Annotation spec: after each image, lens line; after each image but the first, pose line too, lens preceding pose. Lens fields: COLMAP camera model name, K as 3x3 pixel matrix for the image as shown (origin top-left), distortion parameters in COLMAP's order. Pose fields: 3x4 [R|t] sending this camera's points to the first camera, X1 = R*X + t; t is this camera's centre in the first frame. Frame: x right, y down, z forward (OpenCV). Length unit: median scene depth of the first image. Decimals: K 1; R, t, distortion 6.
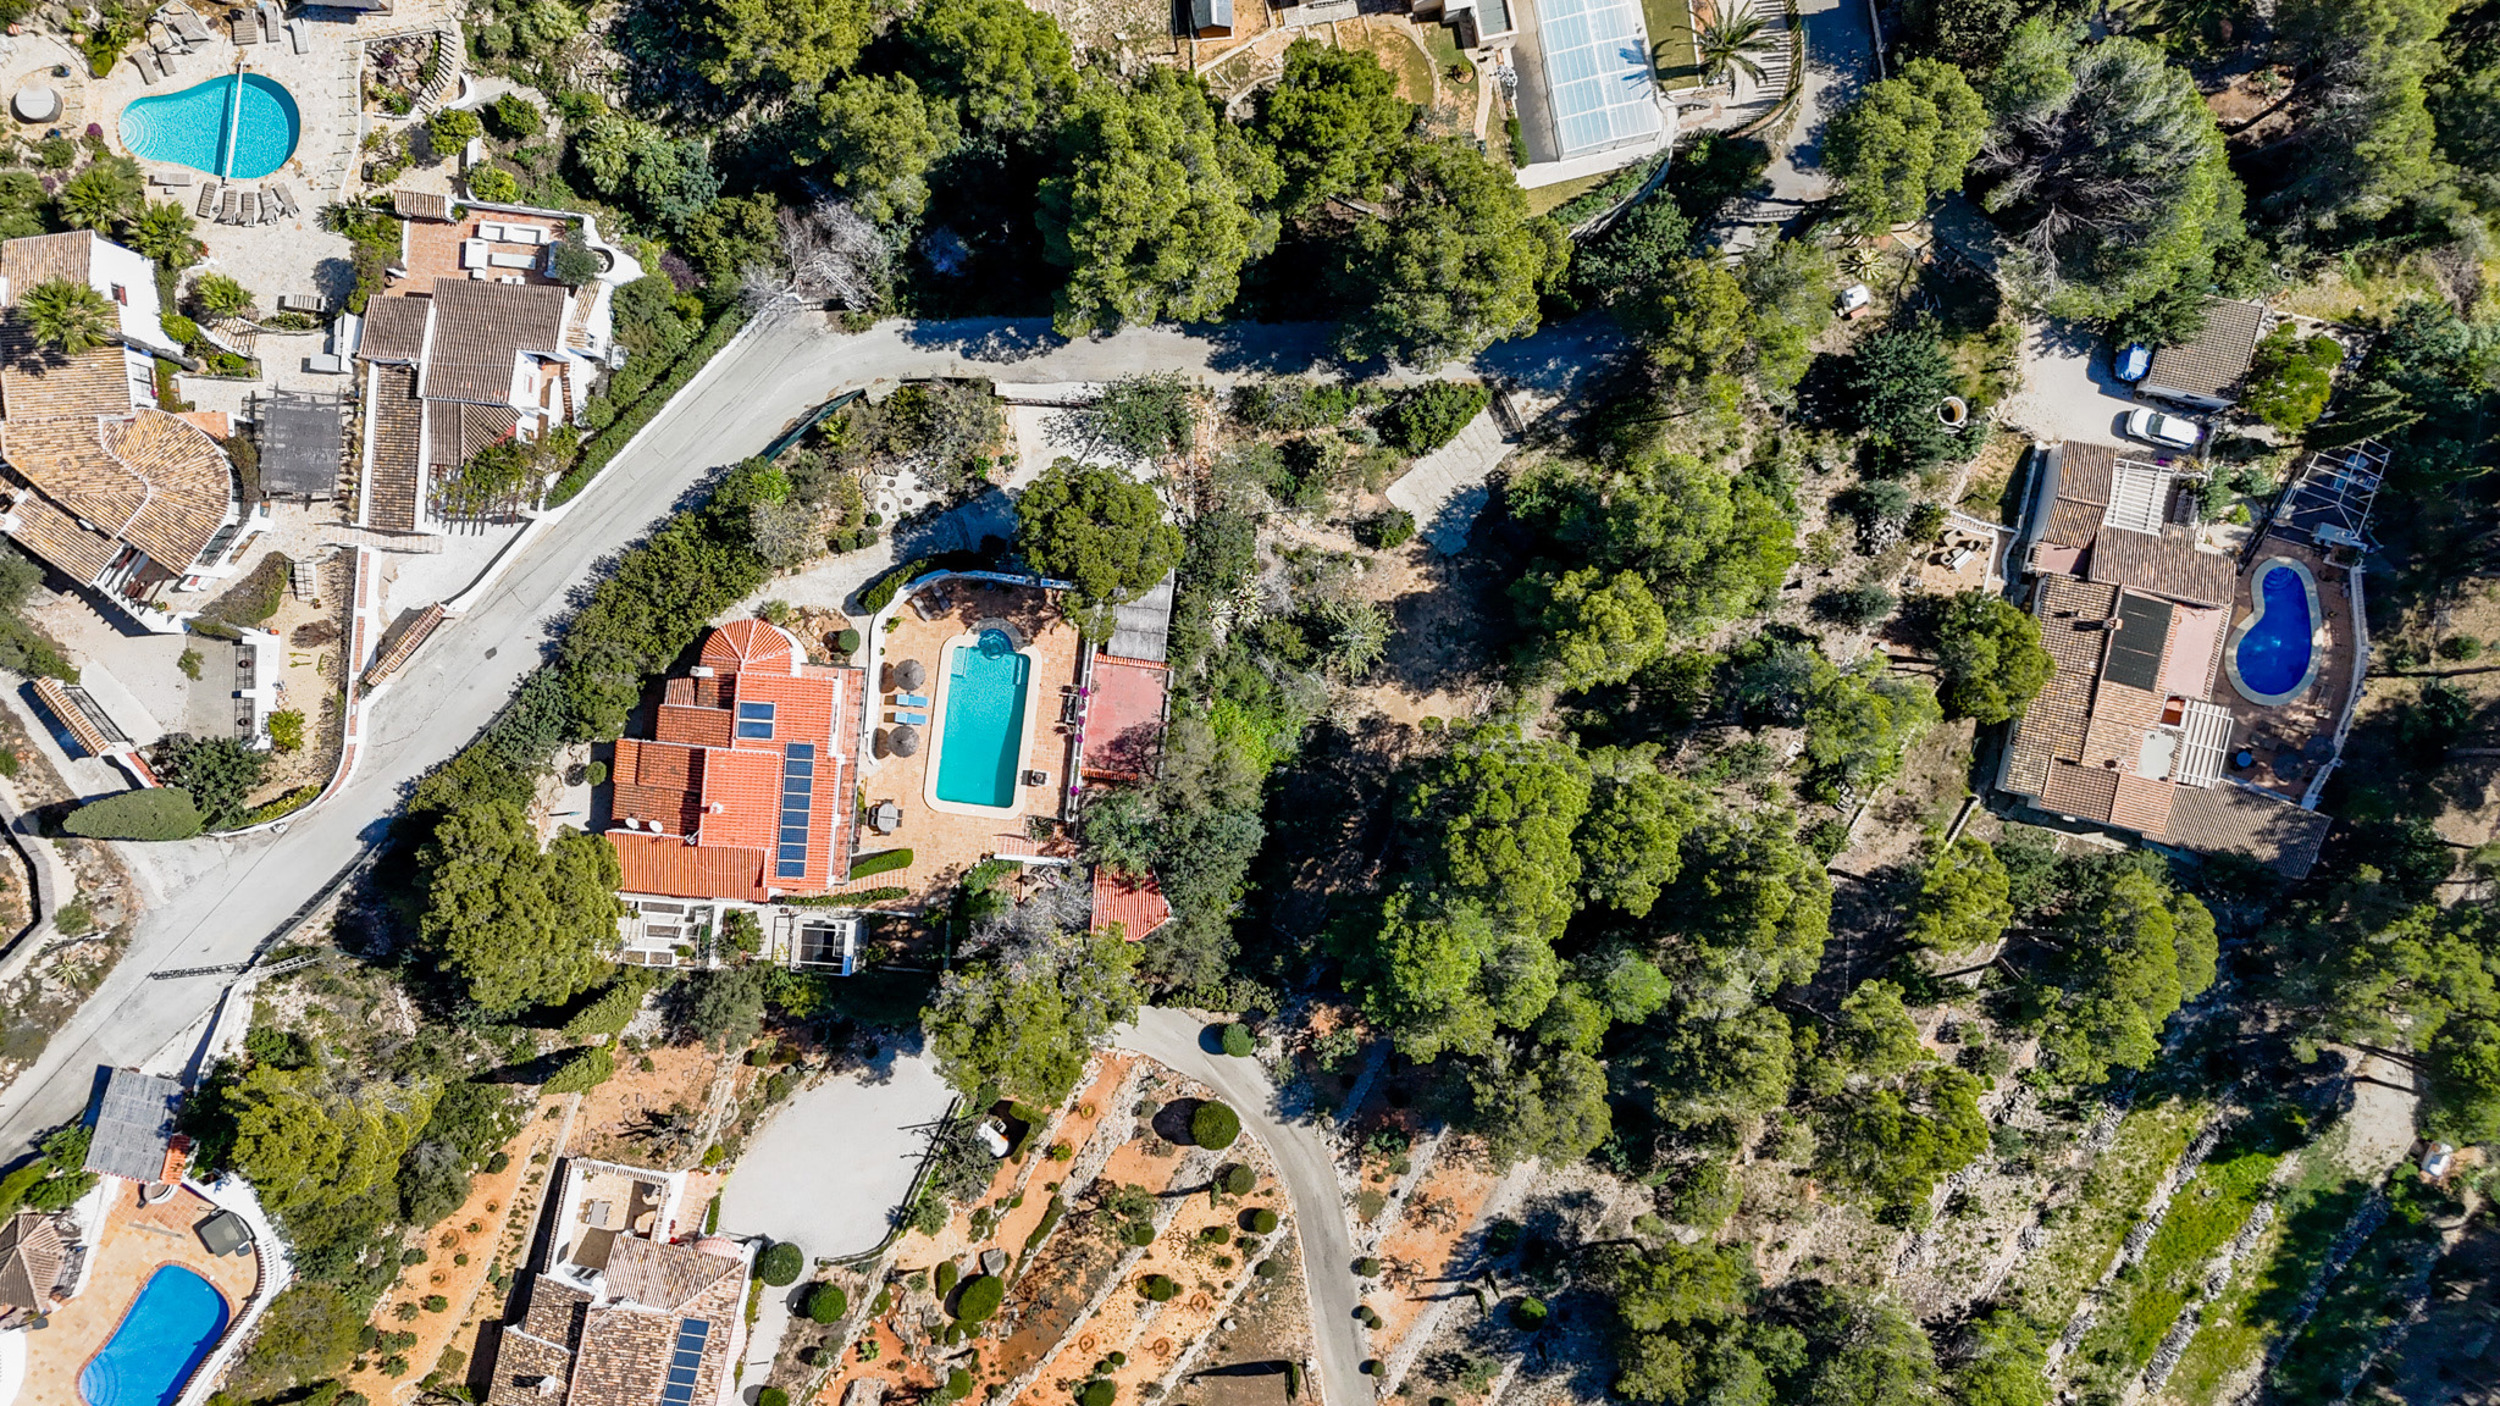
lens RADIAL K [[1852.9, 0, 1250.0], [0, 1852.9, 703.0], [0, 0, 1]] dist [0.081584, -0.073613]
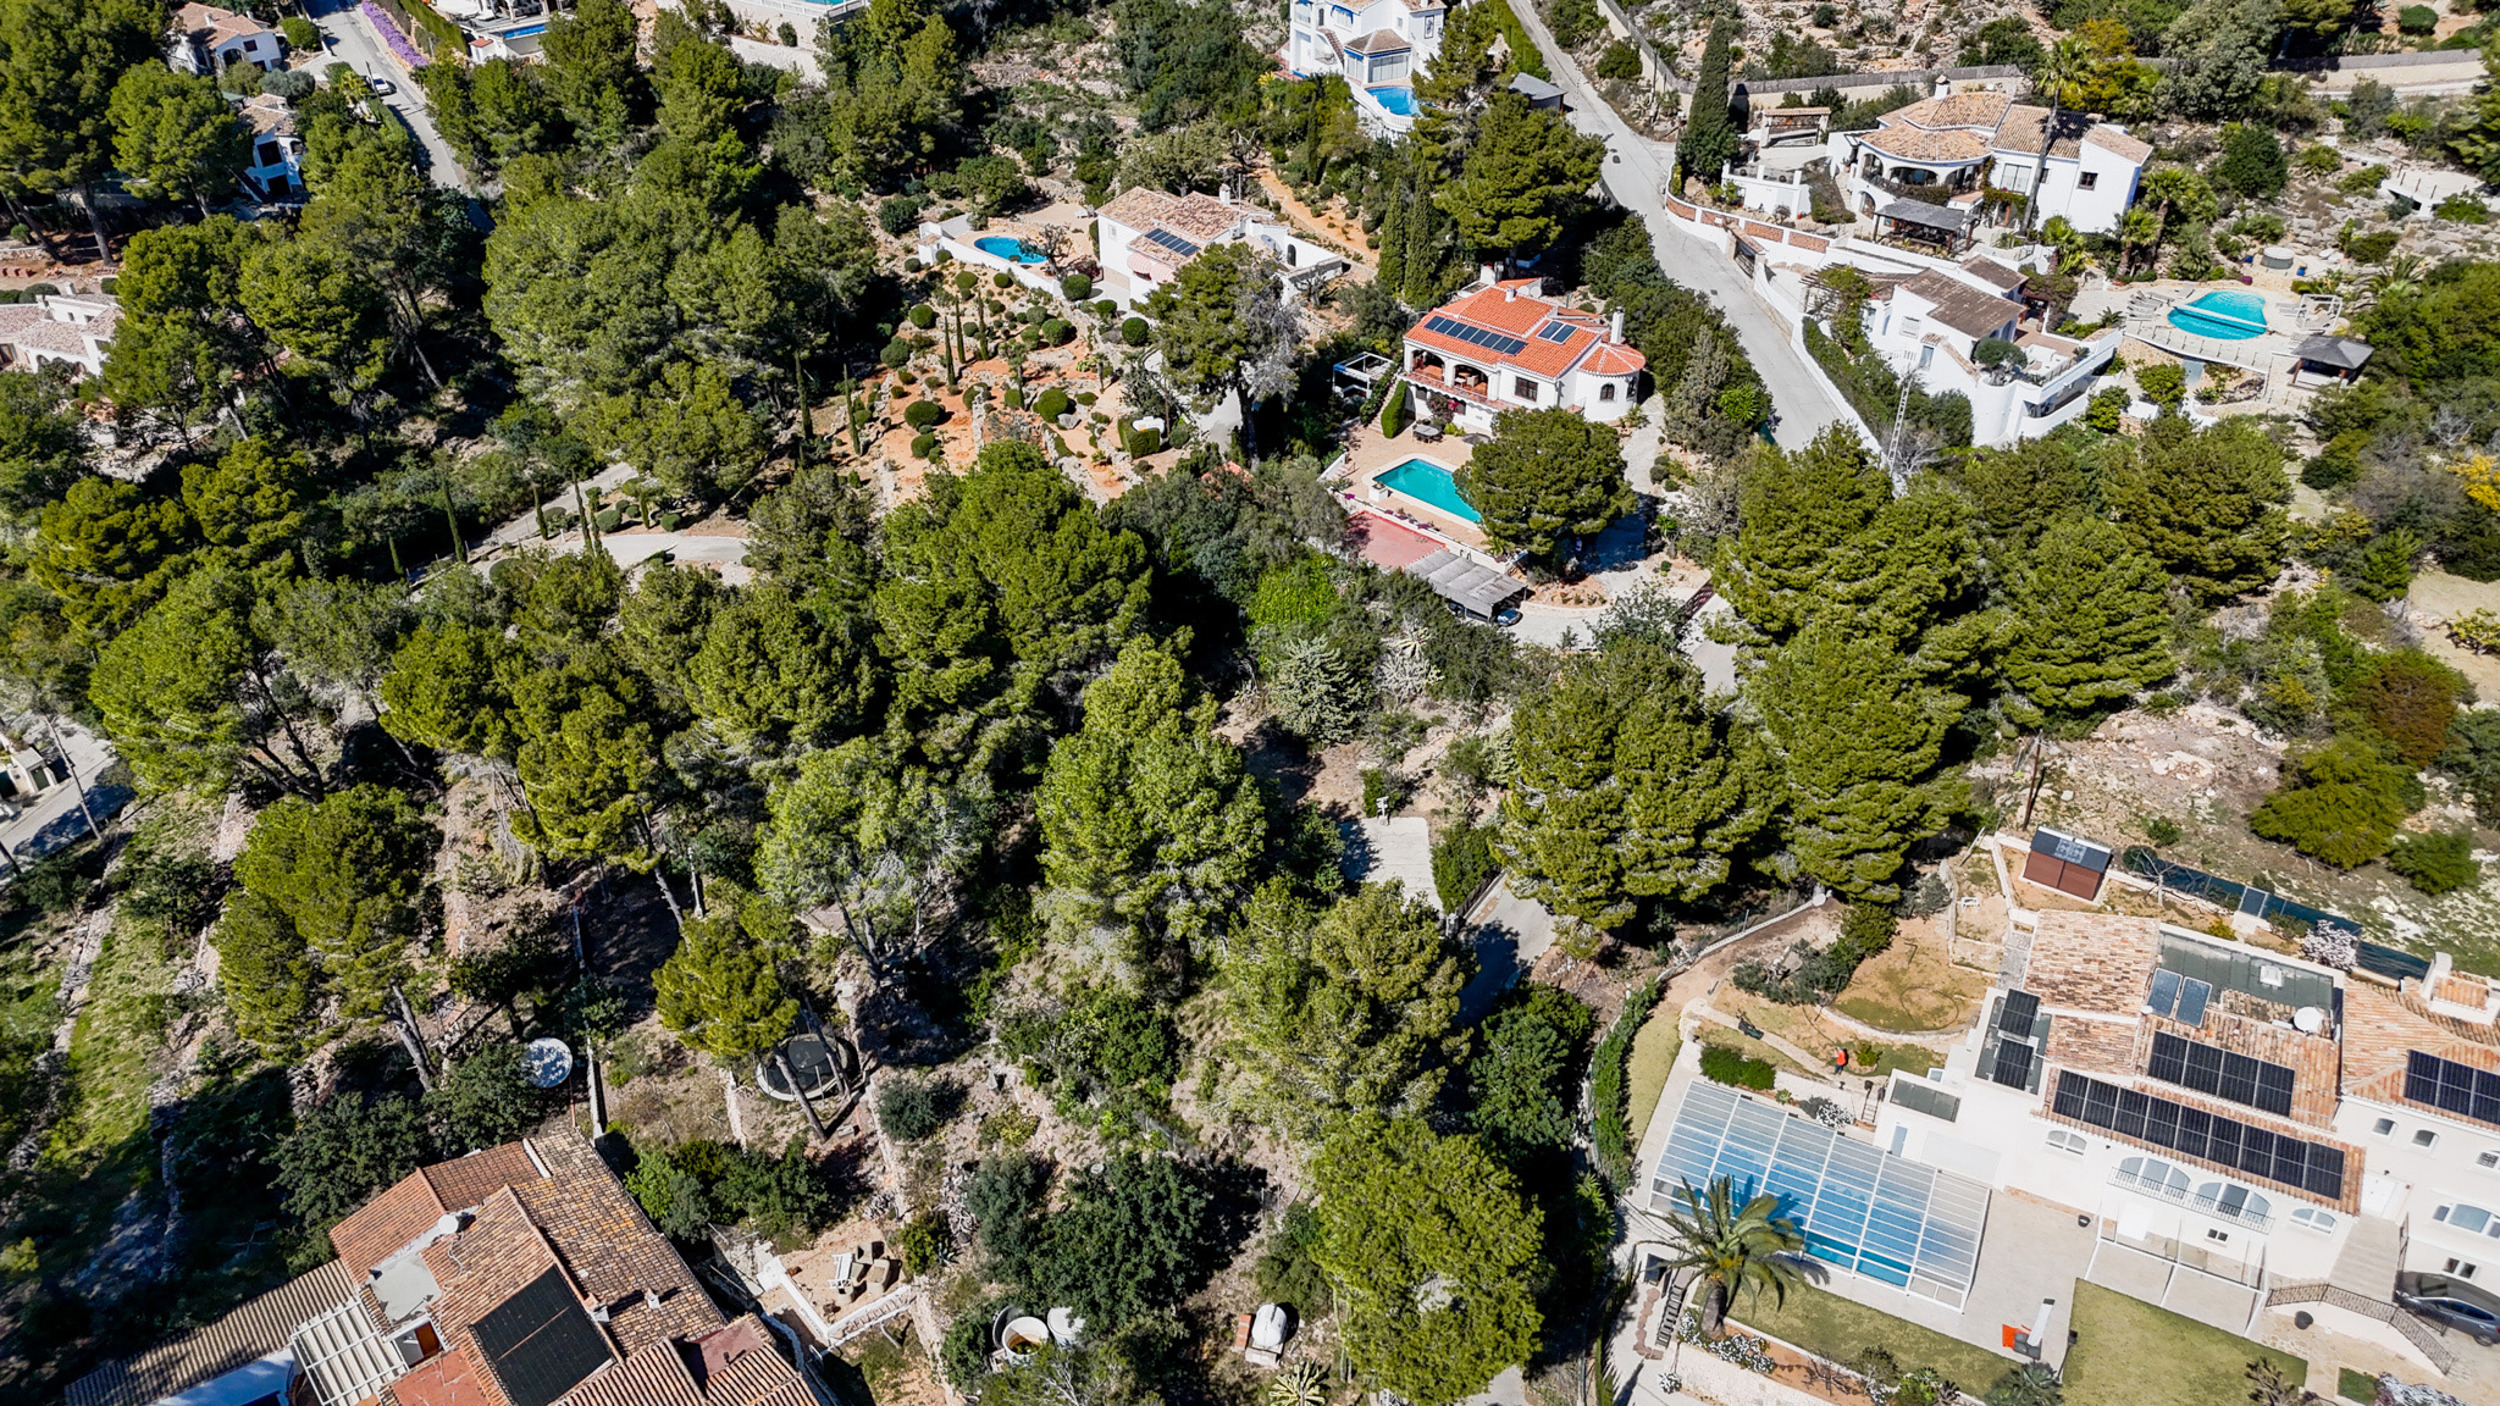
lens RADIAL K [[1852.9, 0, 1250.0], [0, 1852.9, 703.0], [0, 0, 1]] dist [0.081584, -0.073613]
pose [[-0.615555, 0.441103, -0.653085, 0.635755], [-0.788091, -0.342159, 0.511703, -0.455021], [0.002254, 0.829672, 0.558247, 0.481654]]
